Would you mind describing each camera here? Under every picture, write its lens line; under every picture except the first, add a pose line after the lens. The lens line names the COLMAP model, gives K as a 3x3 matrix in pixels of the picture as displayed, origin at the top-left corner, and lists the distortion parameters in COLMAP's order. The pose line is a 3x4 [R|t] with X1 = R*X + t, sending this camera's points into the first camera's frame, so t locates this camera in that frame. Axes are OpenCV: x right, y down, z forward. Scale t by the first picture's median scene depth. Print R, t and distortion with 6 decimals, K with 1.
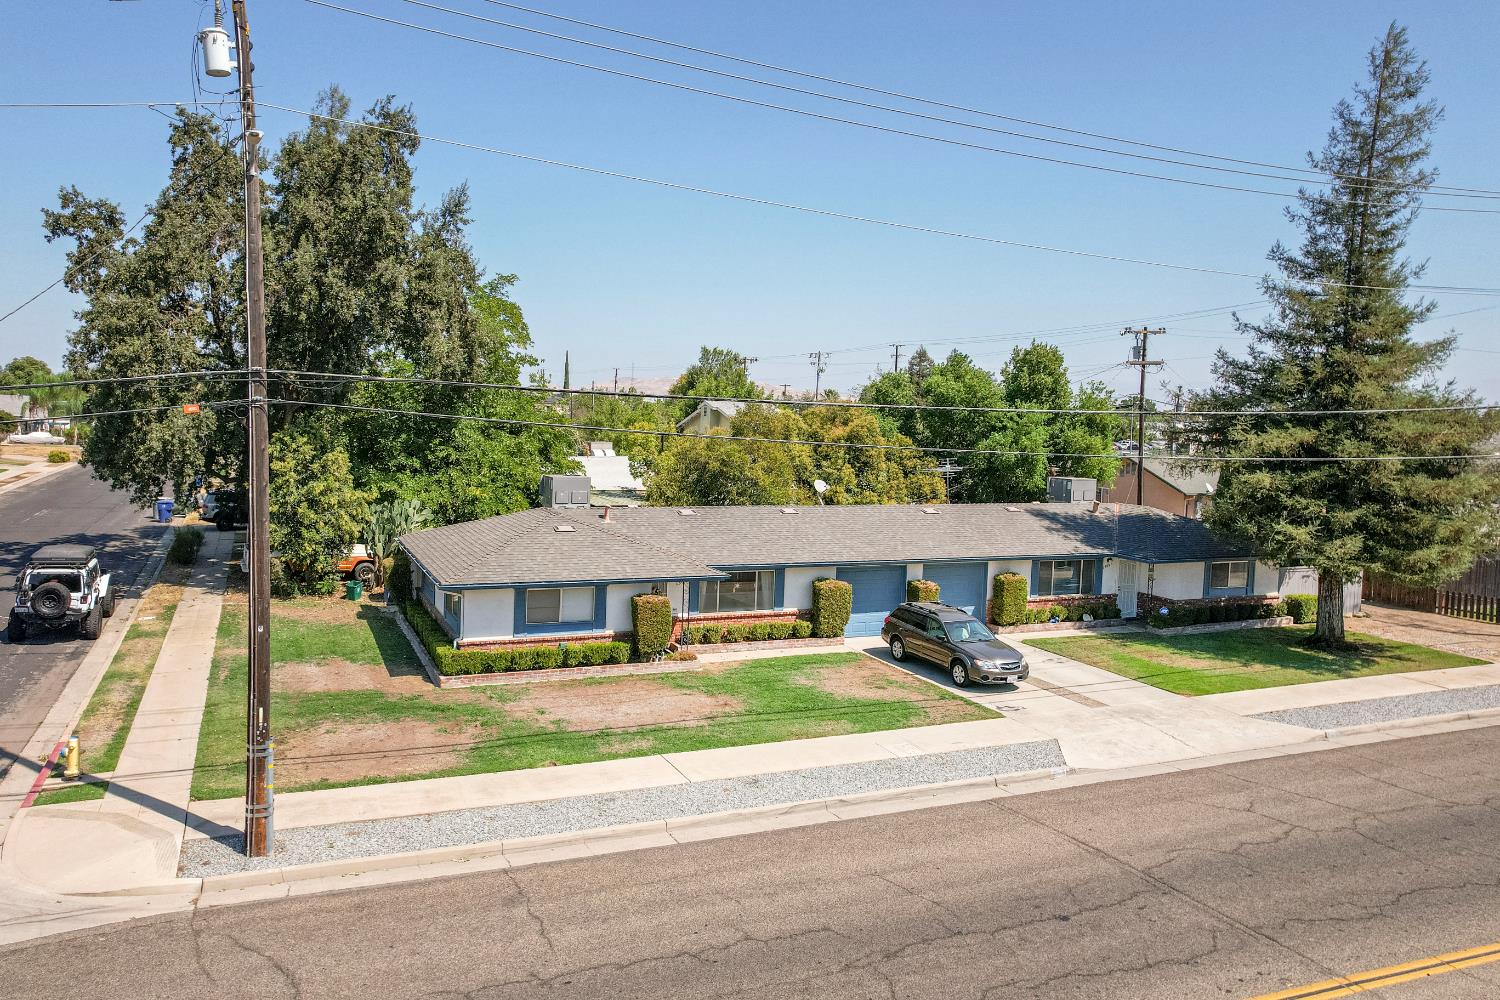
lens RADIAL K [[958.0, 0, 634.7], [0, 958.0, 579.8], [0, 0, 1]] dist [-0.056879, 0.039096]
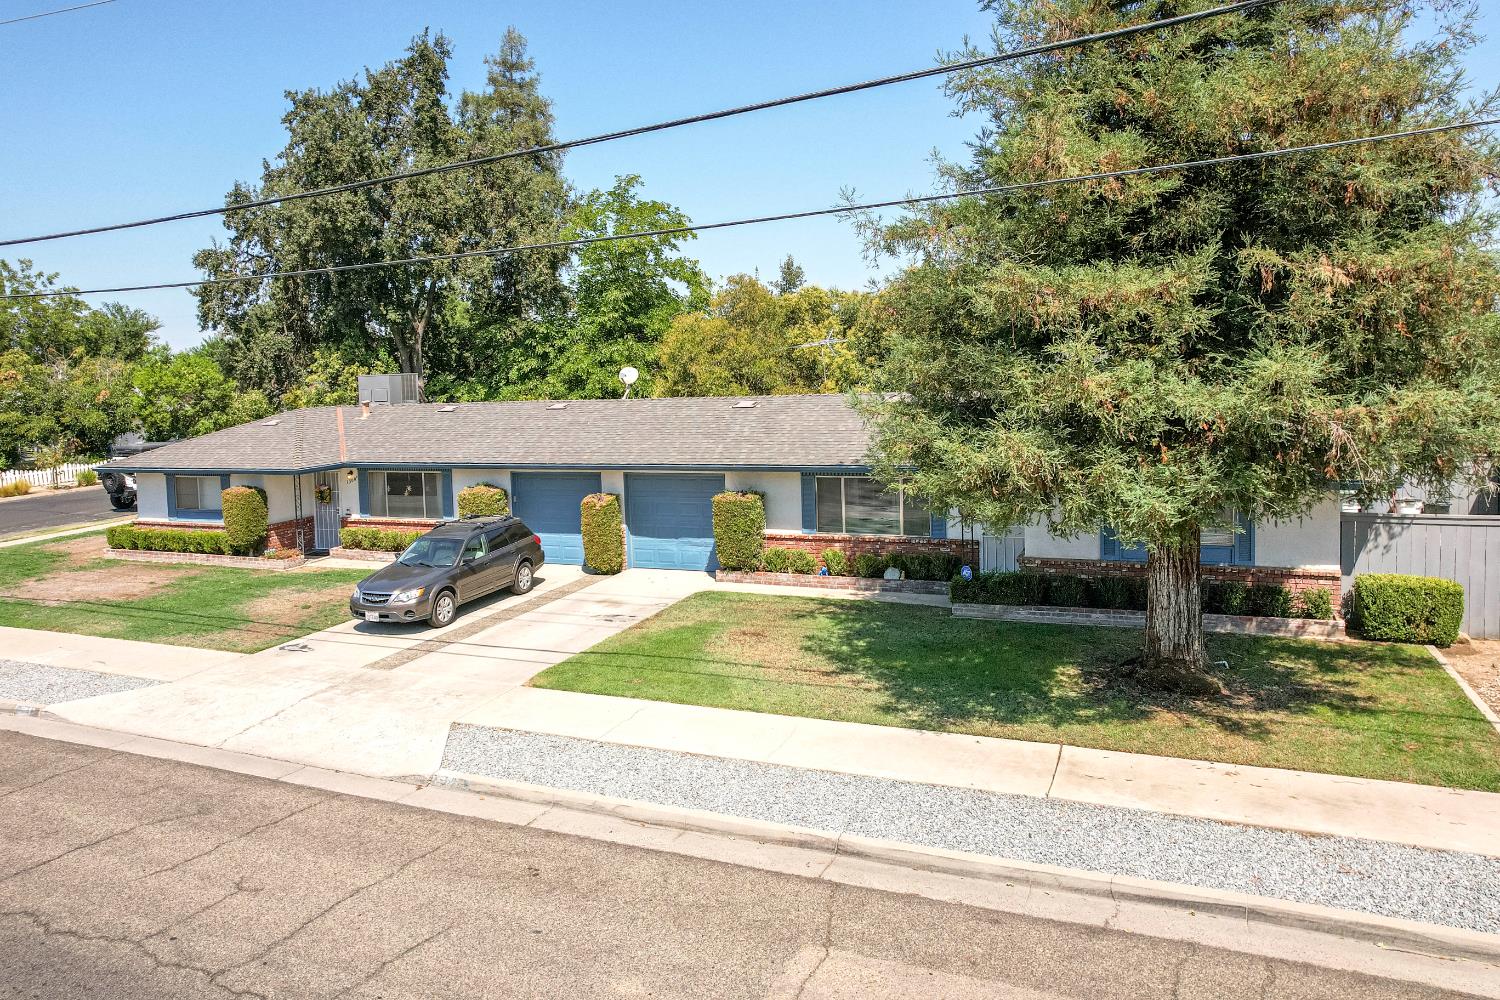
lens RADIAL K [[979.5, 0, 723.5], [0, 979.5, 510.9], [0, 0, 1]] dist [-0.024554, 0.003194]
pose [[0.731027, 0.049688, -0.680537, 0.988288], [-0.061322, 0.998093, 0.007003, 0.003116], [0.679588, 0.036612, 0.732680, 0.576242]]
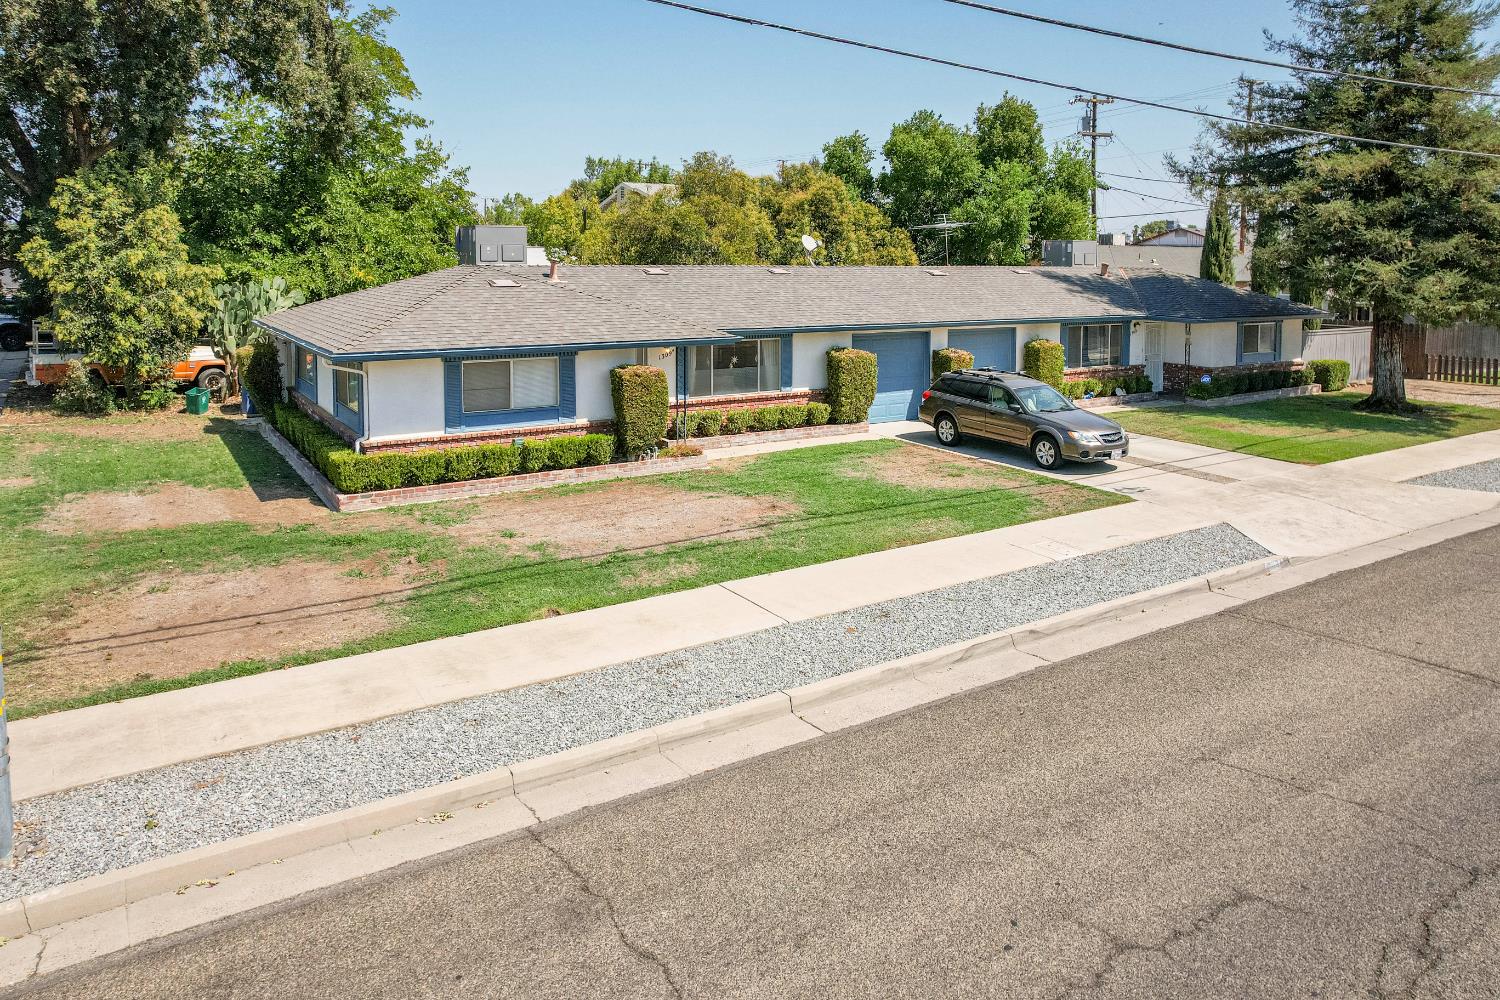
lens RADIAL K [[959.9, 0, 682.4], [0, 959.9, 445.1], [0, 0, 1]] dist [-0.059455, 0.065495]
pose [[0.983061, -0.052815, 0.175502, -0.074748], [0.047964, 0.998344, 0.031775, 0.050780], [-0.176890, -0.022819, 0.983966, 0.277925]]
